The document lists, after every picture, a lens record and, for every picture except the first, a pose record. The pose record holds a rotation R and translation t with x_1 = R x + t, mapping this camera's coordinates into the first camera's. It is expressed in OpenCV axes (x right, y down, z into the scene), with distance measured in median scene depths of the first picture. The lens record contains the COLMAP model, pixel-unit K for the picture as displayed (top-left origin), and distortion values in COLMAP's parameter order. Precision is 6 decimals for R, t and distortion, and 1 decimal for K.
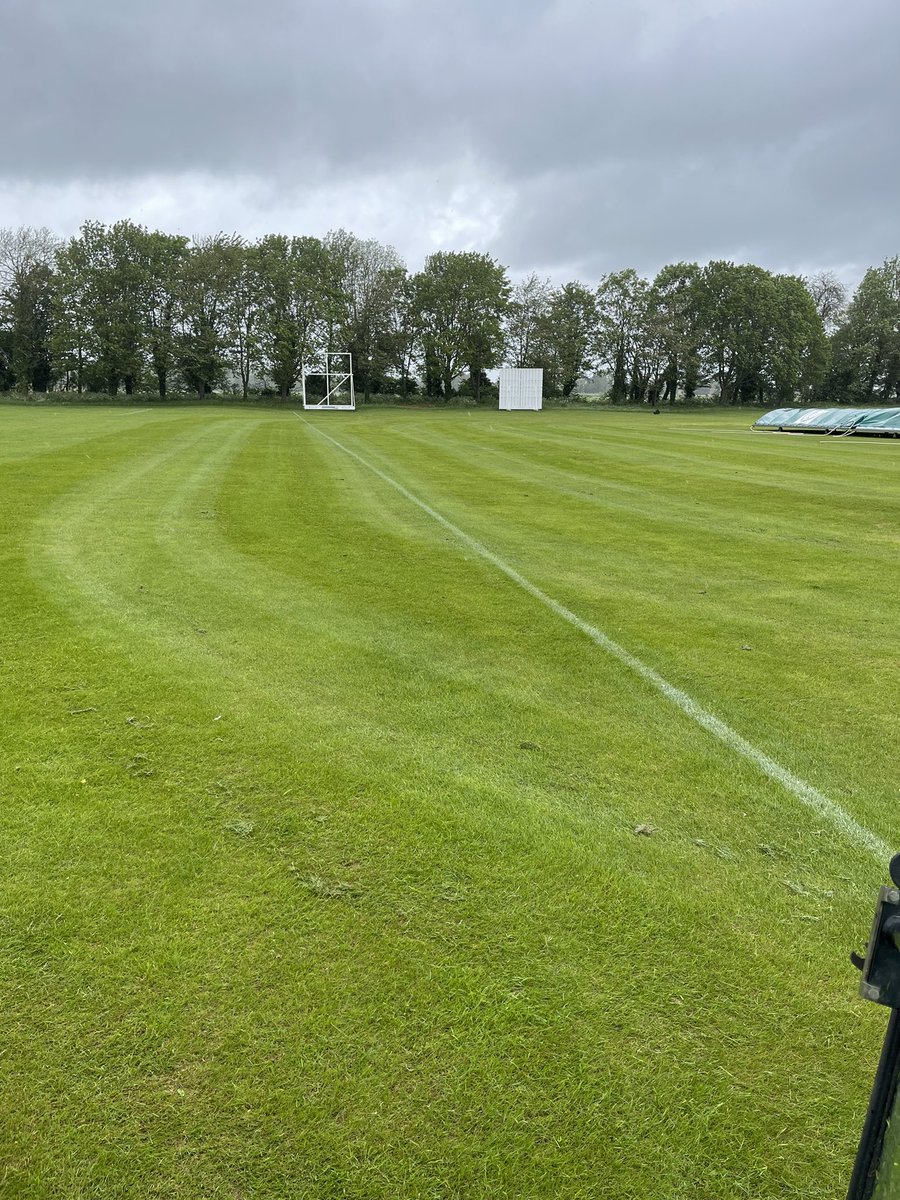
lens RADIAL K [[780.2, 0, 450.0], [0, 780.2, 600.0], [0, 0, 1]] dist [-0.000108, 0.000171]
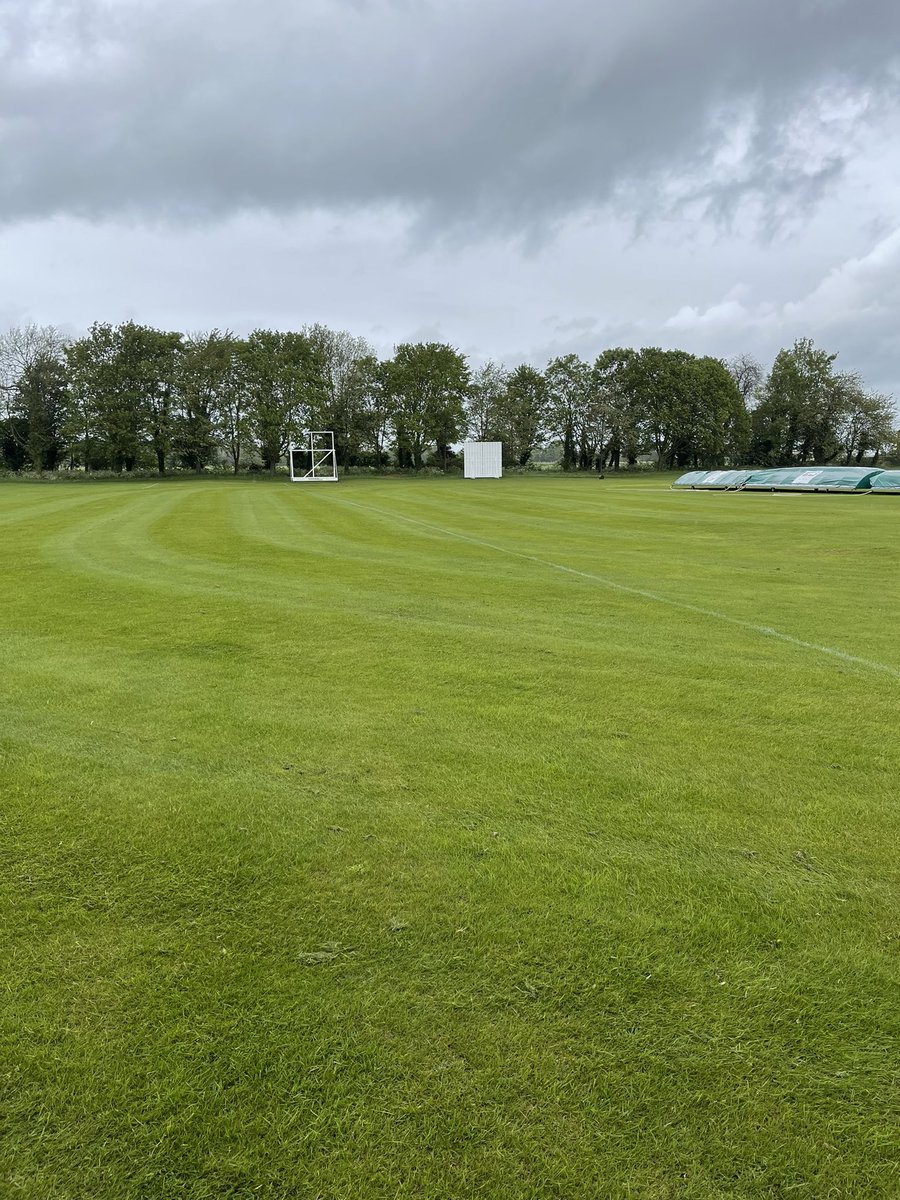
lens RADIAL K [[780.2, 0, 450.0], [0, 780.2, 600.0], [0, 0, 1]] dist [-0.000108, 0.000171]
pose [[0.998531, -0.027840, 0.046484, -0.013887], [0.031771, 0.995780, -0.086093, 0.026594], [-0.043891, 0.087444, 0.995202, -0.101326]]
